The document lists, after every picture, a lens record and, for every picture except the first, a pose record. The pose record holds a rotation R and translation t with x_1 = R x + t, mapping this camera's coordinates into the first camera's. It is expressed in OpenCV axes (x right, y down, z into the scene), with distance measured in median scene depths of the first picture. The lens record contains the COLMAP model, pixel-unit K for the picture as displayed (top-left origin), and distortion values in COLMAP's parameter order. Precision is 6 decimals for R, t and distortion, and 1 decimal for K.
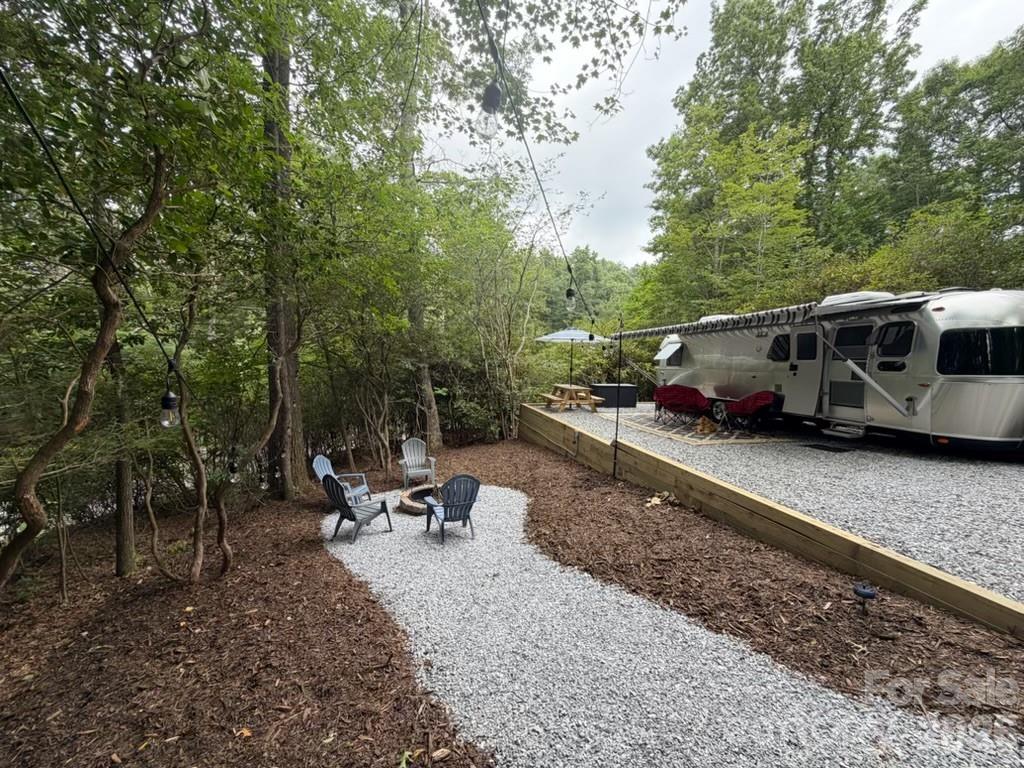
lens RADIAL K [[413.8, 0, 512.0], [0, 413.8, 384.0], [0, 0, 1]] dist [-0.001210, -0.000136]
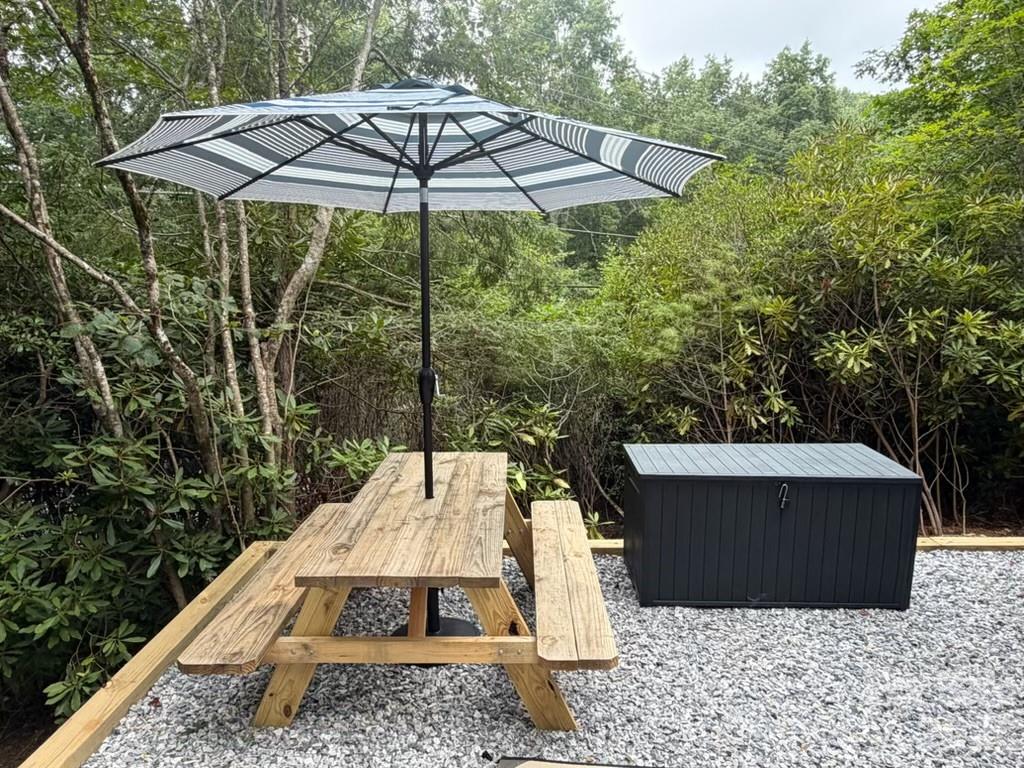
lens RADIAL K [[690.3, 0, 512.0], [0, 690.3, 384.0], [0, 0, 1]] dist [-0.011124, -0.002370]
pose [[0.972113, 0.007713, -0.234385, 0.239730], [0.008365, 0.997682, 0.067527, -0.053998], [0.234362, -0.067604, 0.969796, 0.803885]]
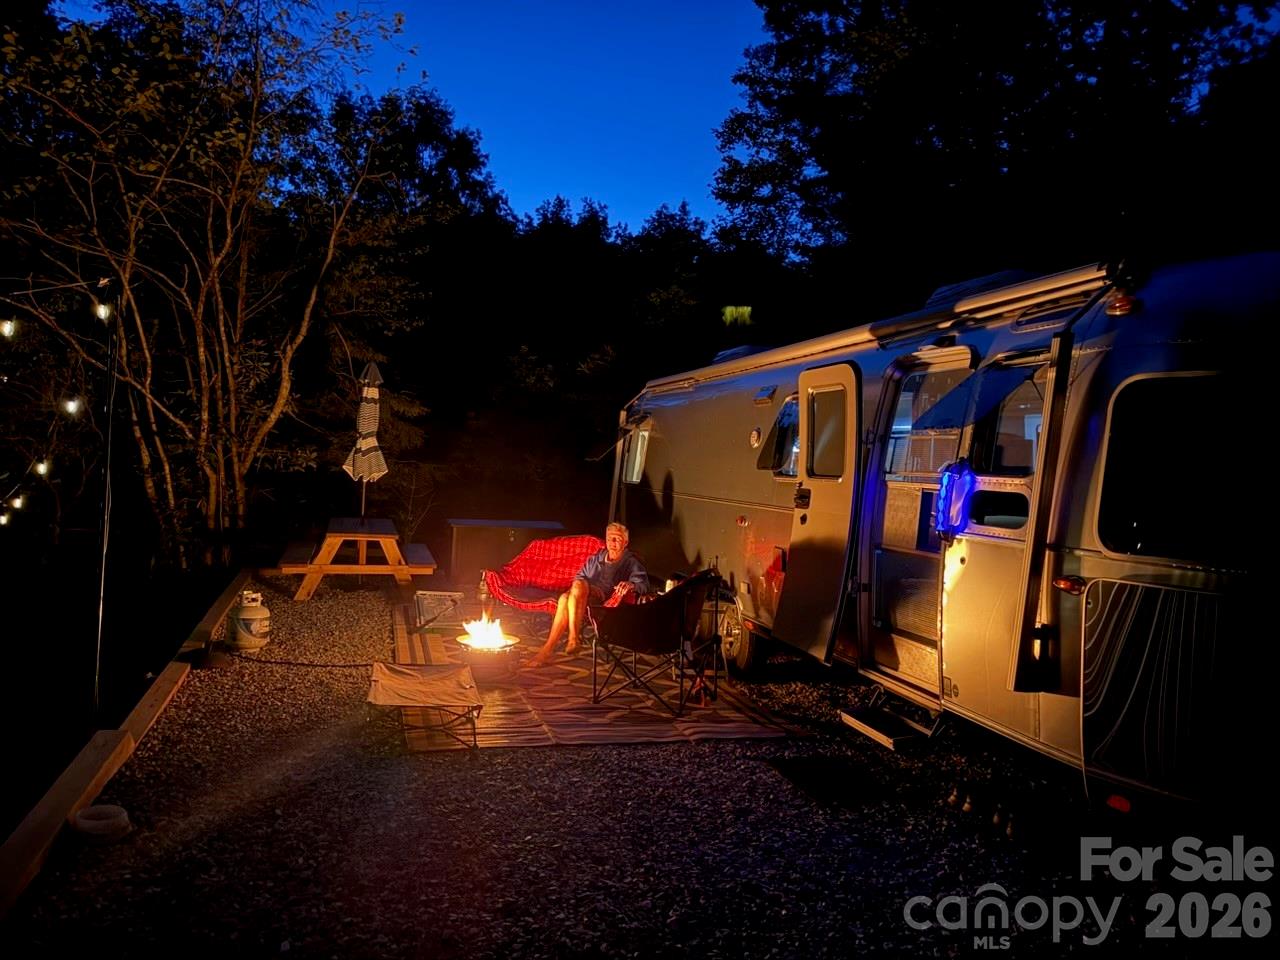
lens RADIAL K [[900.1, 0, 637.6], [0, 900.1, 477.5], [0, 0, 1]] dist [0.093446, -0.113702]
pose [[0.995994, 0.038352, 0.080782, 0.331807], [-0.035595, 0.998743, -0.035297, -0.018676], [-0.082034, 0.032280, 0.996107, 0.211793]]
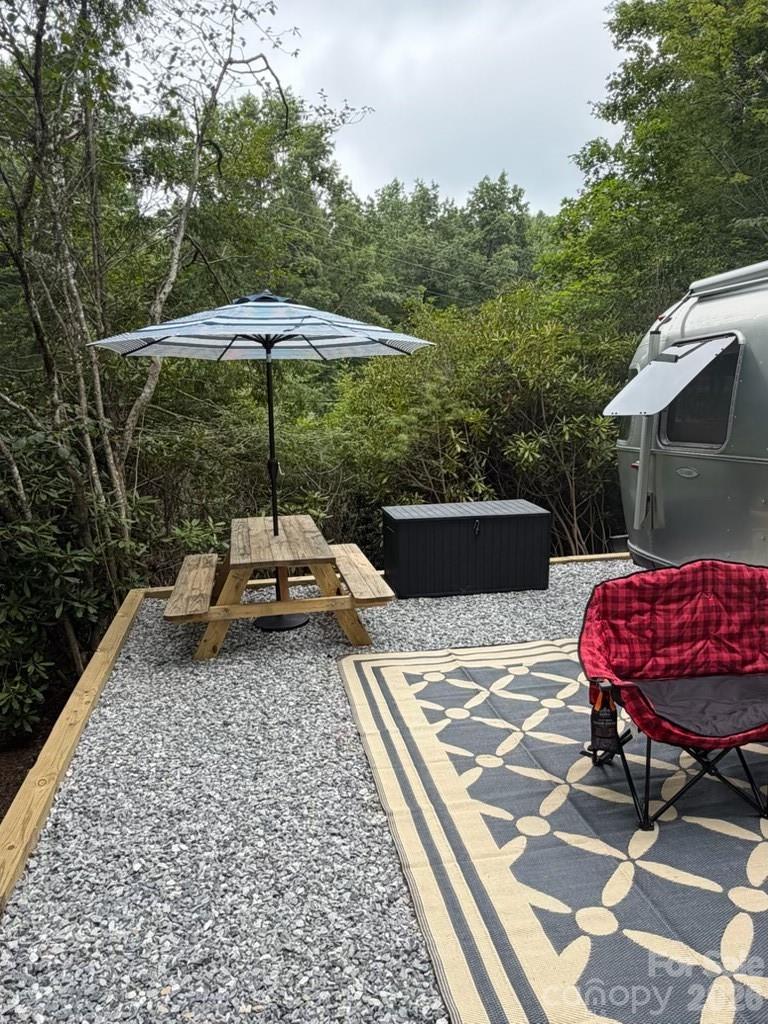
lens RADIAL K [[690.3, 0, 384.0], [0, 690.3, 512.0], [0, 0, 1]] dist [-0.011124, -0.002370]
pose [[0.998996, -0.035948, -0.026718, 0.229821], [0.038354, 0.994662, 0.095789, -0.048377], [0.023132, -0.096718, 0.995043, 0.612564]]
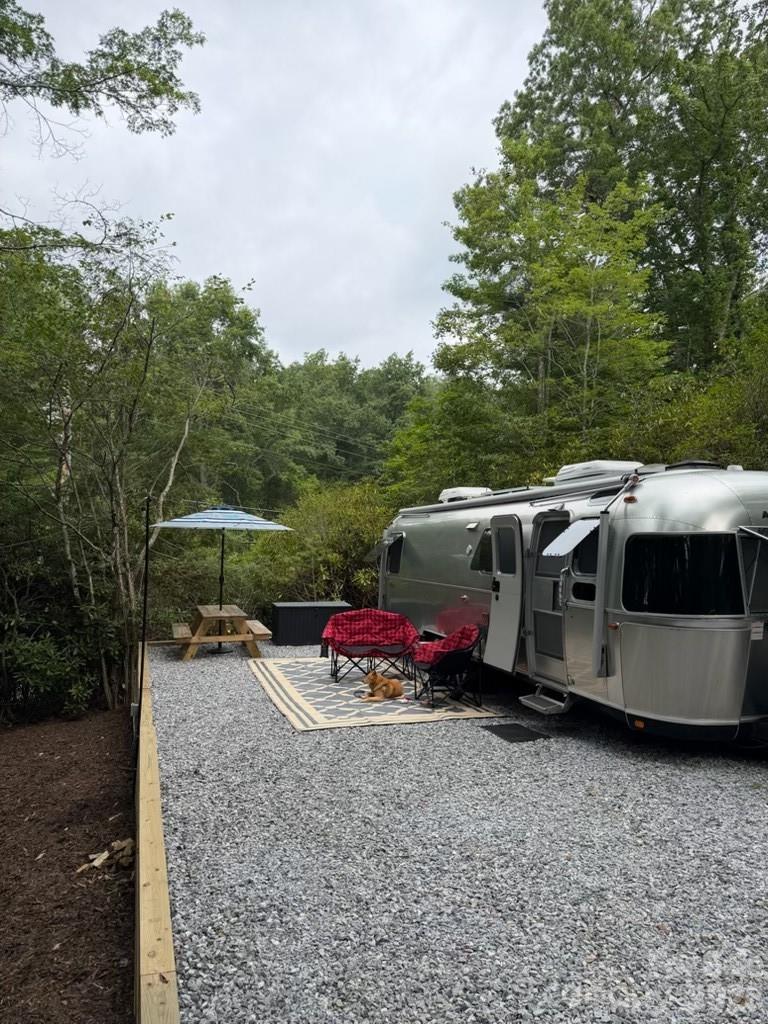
lens RADIAL K [[720.0, 0, 395.5], [0, 720.0, 514.7], [0, 0, 1]] dist [0.093446, -0.113702]
pose [[0.994352, 0.001489, 0.106124, 0.285932], [0.008409, 0.995653, -0.092764, -0.031347], [-0.105801, 0.093132, 0.990016, -0.008198]]
